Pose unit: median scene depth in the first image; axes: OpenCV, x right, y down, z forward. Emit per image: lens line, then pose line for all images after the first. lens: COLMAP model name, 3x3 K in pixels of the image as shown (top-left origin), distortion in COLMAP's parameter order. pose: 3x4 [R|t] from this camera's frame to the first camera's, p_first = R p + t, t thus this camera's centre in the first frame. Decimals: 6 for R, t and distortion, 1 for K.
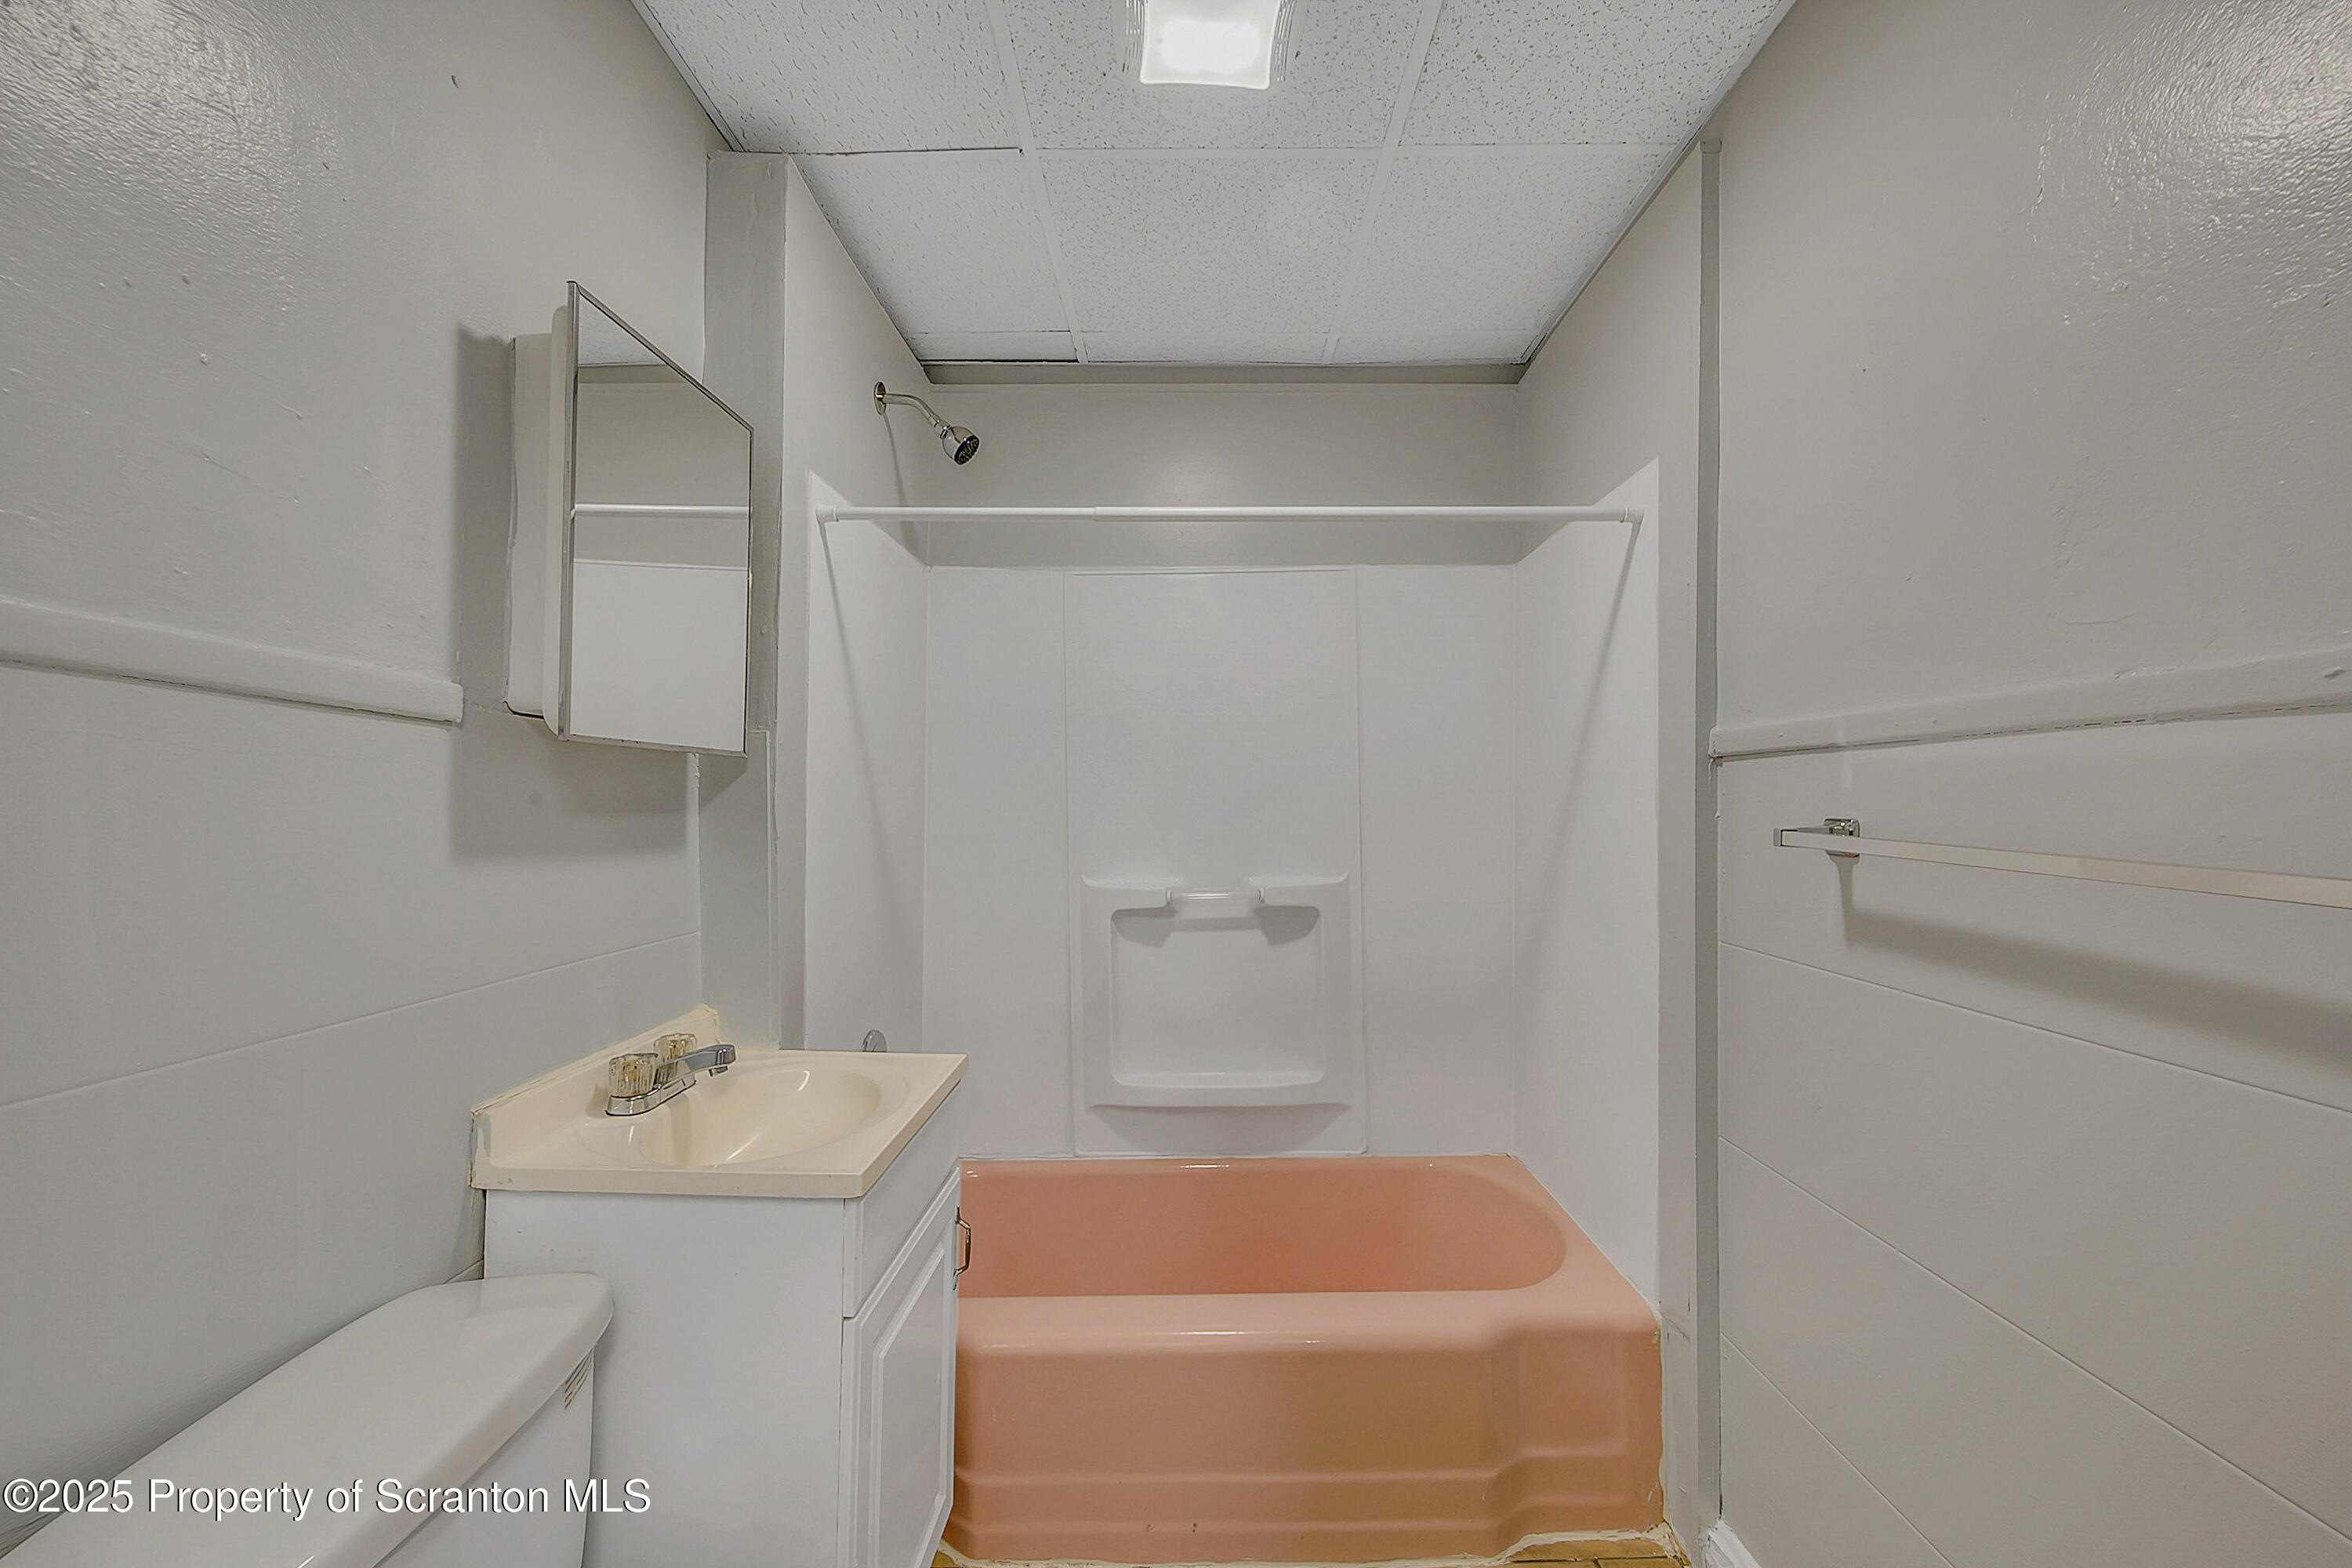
lens RADIAL K [[1044.2, 0, 1216.3], [0, 1044.2, 781.3], [0, 0, 1]] dist [-0.000187, -0.000382]
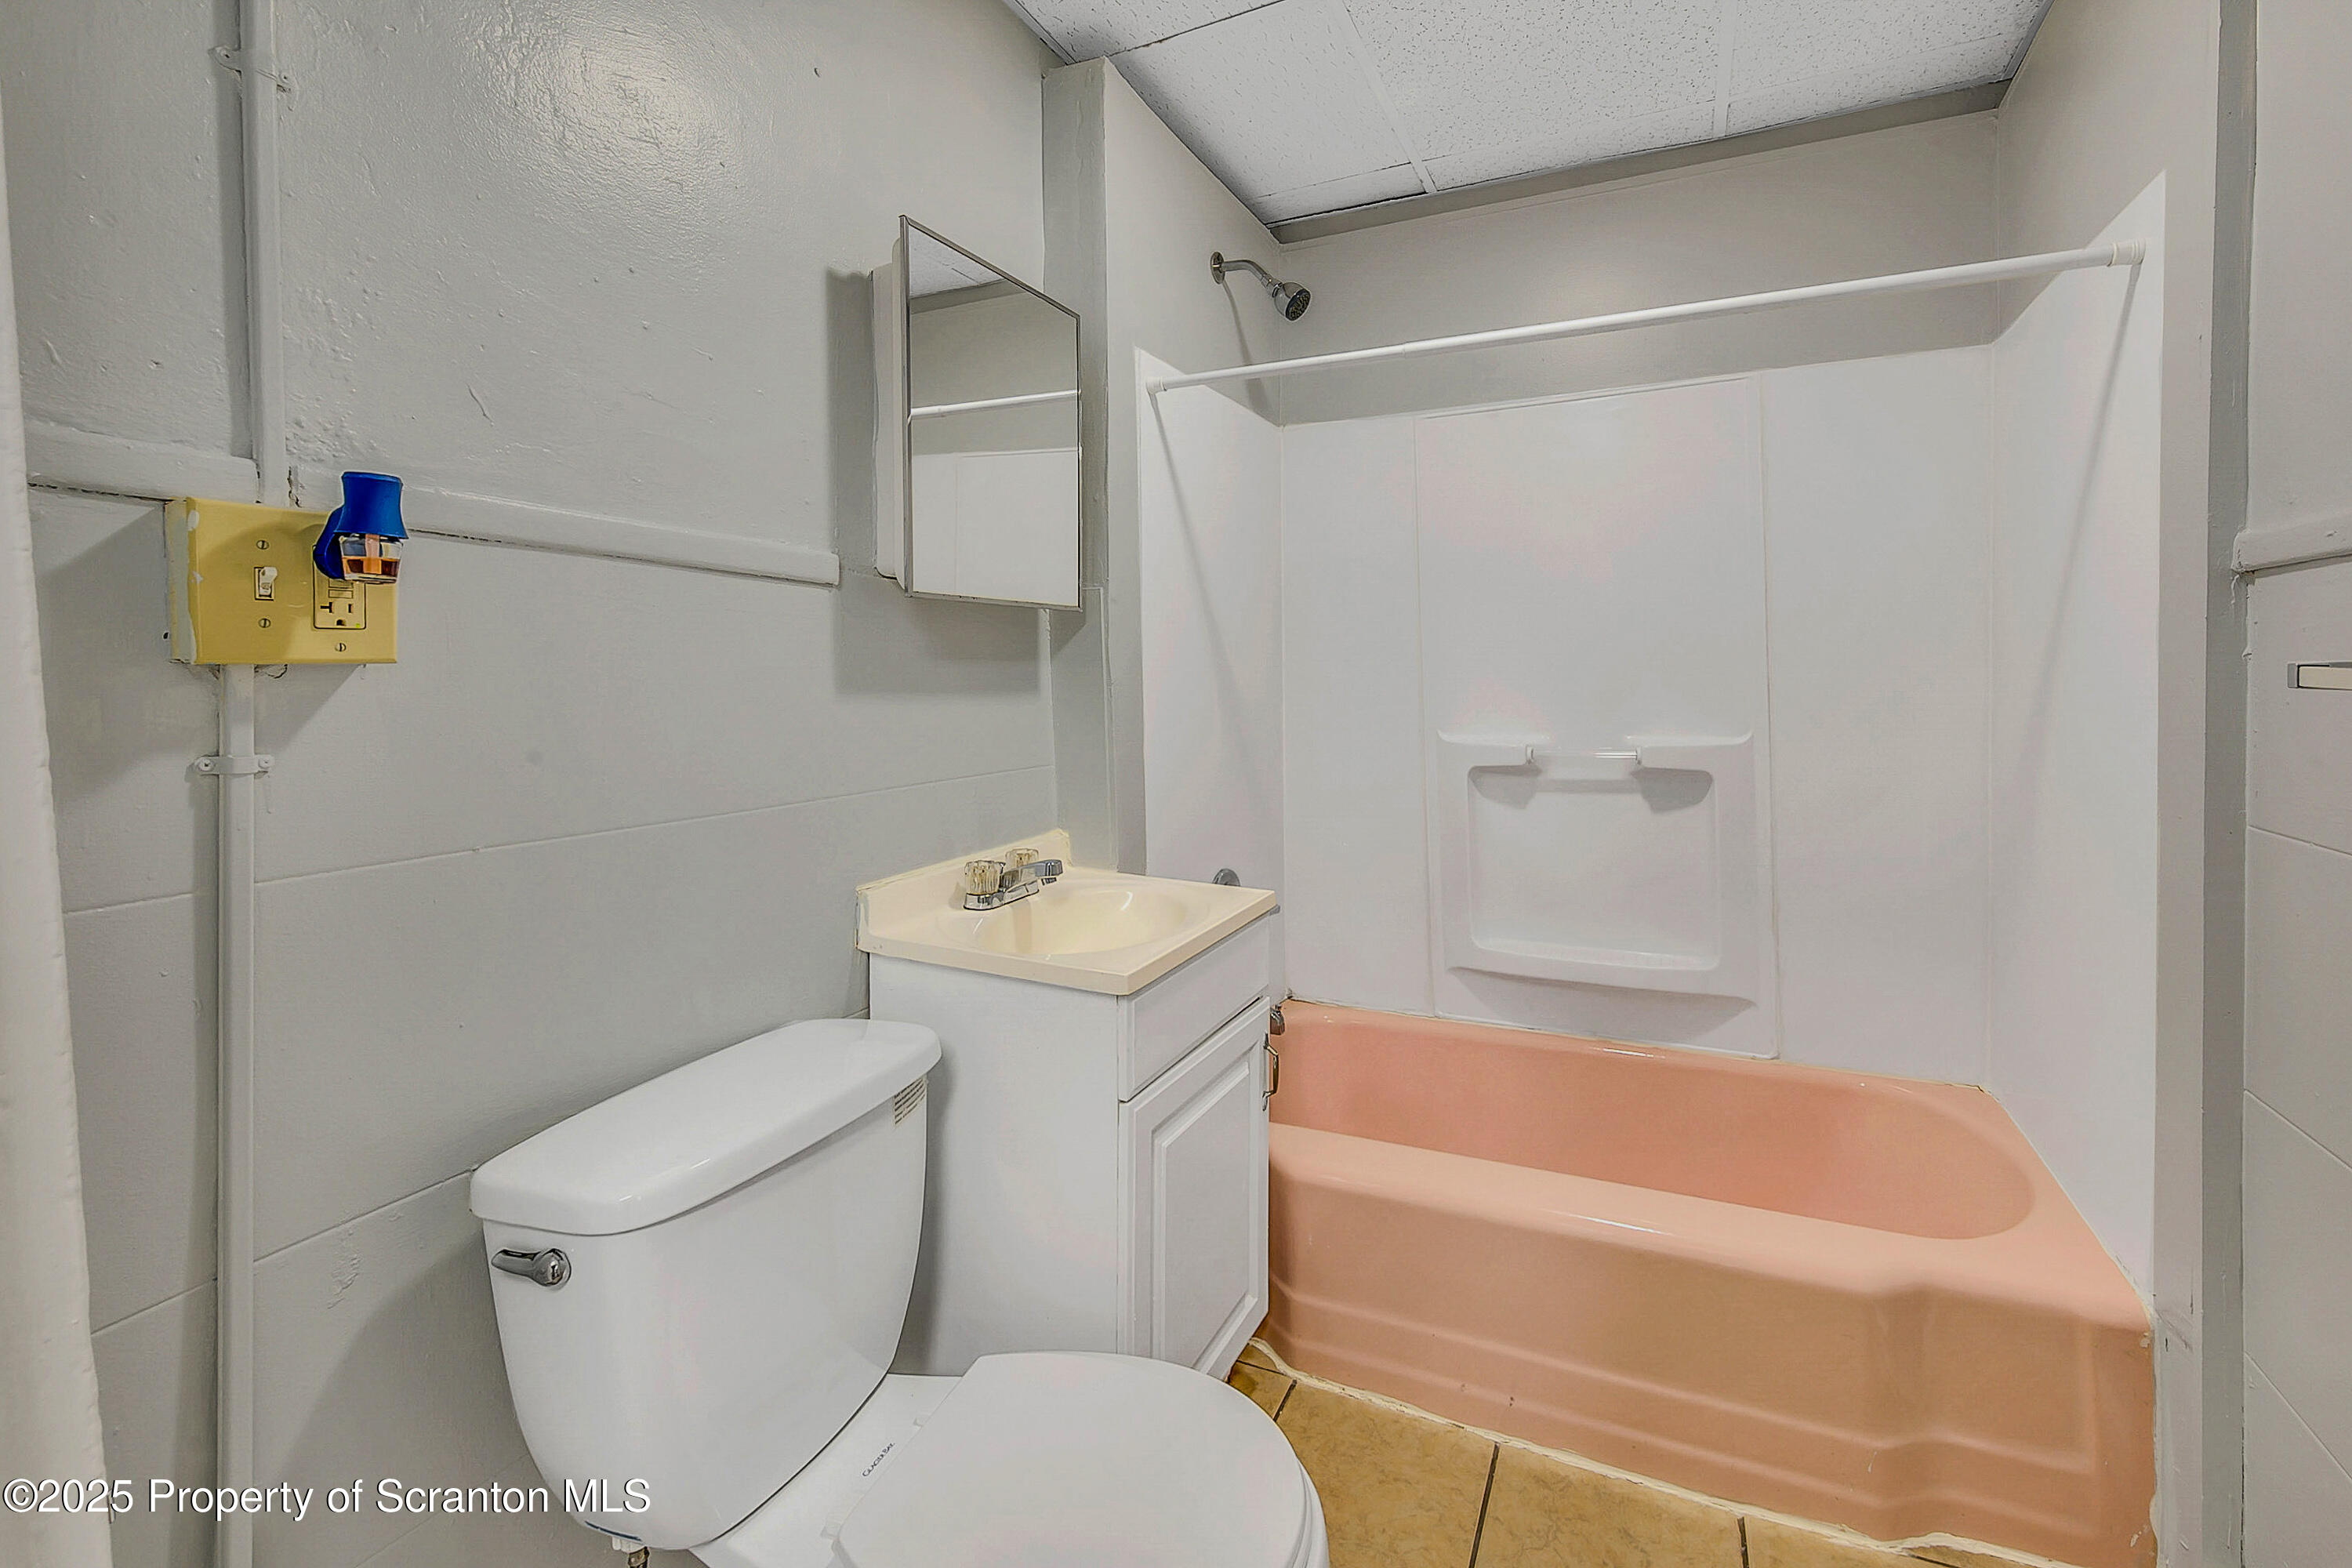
lens RADIAL K [[1074.1, 0, 1176.1], [0, 1074.1, 686.4], [0, 0, 1]] dist [0.000048, 0.001026]
pose [[0.898693, 0.000376, -0.438578, 0.139965], [0.015934, 0.999311, 0.033506, 0.019391], [0.438289, -0.037100, 0.898068, 0.000458]]
